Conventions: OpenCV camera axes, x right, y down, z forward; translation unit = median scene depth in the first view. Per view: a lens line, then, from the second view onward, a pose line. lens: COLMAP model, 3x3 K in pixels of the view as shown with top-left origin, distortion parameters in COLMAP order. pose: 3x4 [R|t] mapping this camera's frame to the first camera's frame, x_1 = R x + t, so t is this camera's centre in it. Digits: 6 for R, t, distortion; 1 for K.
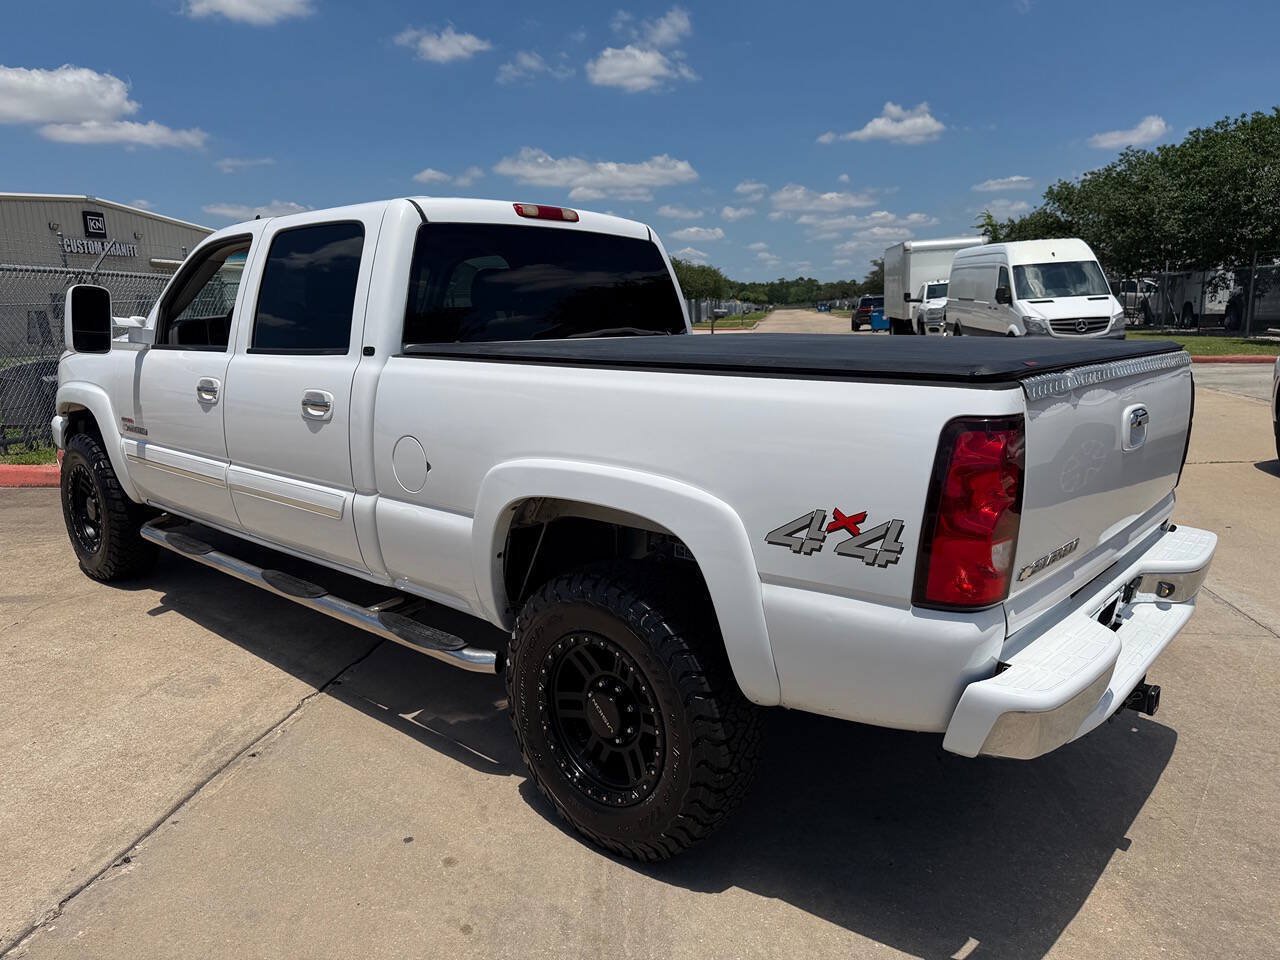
lens RADIAL K [[899.9, 0, 640.8], [0, 899.9, 498.4], [0, 0, 1]] dist [0.075526, -0.102796]
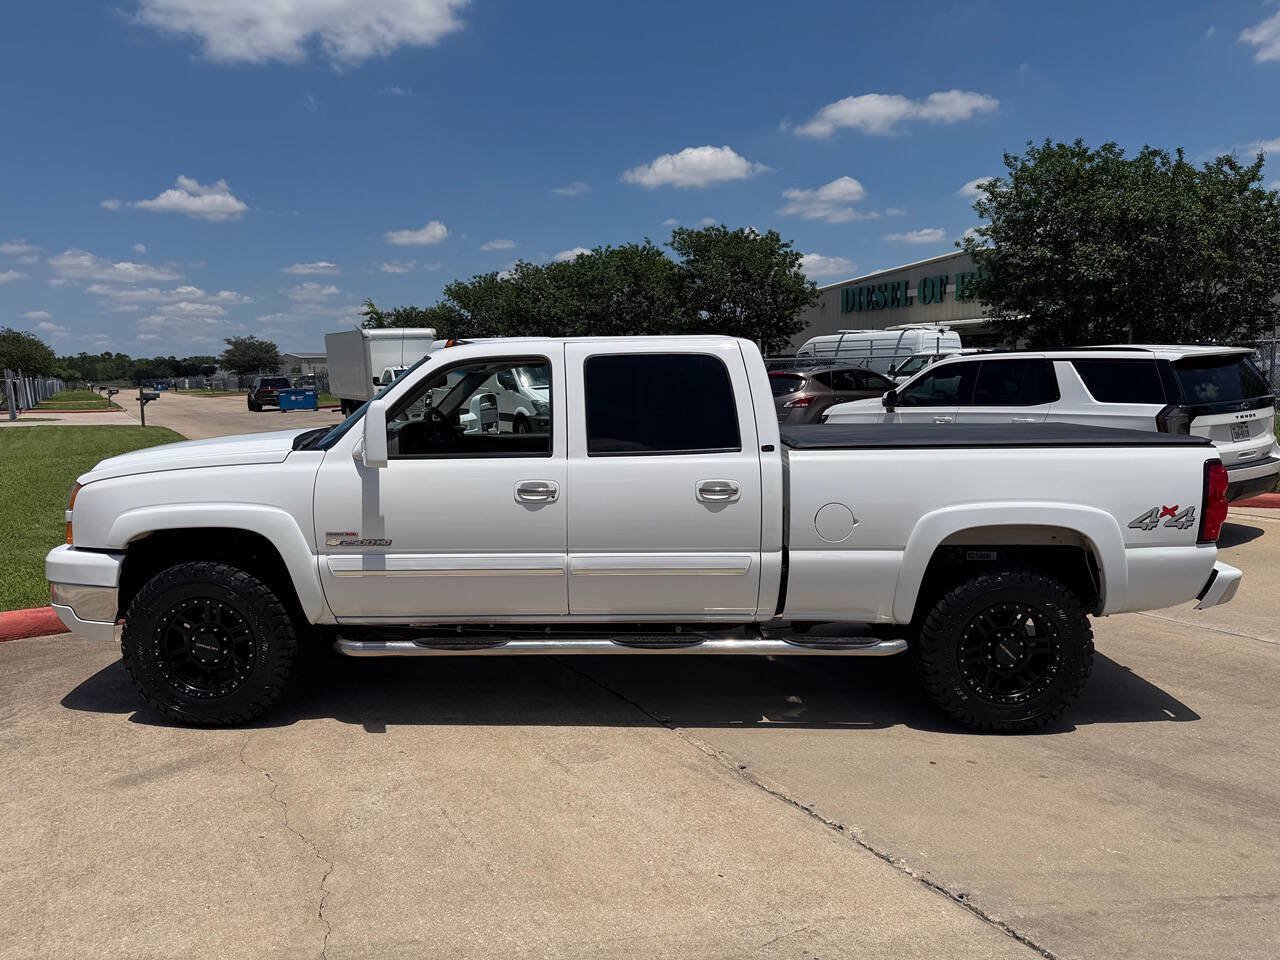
lens RADIAL K [[904.6, 0, 647.7], [0, 904.6, 495.6], [0, 0, 1]] dist [0.041103, -0.046525]
pose [[0.760512, -0.083792, 0.643895, -1.431054], [0.139725, 0.989526, -0.036261, -0.071328], [-0.634112, 0.117545, 0.764254, 0.078019]]
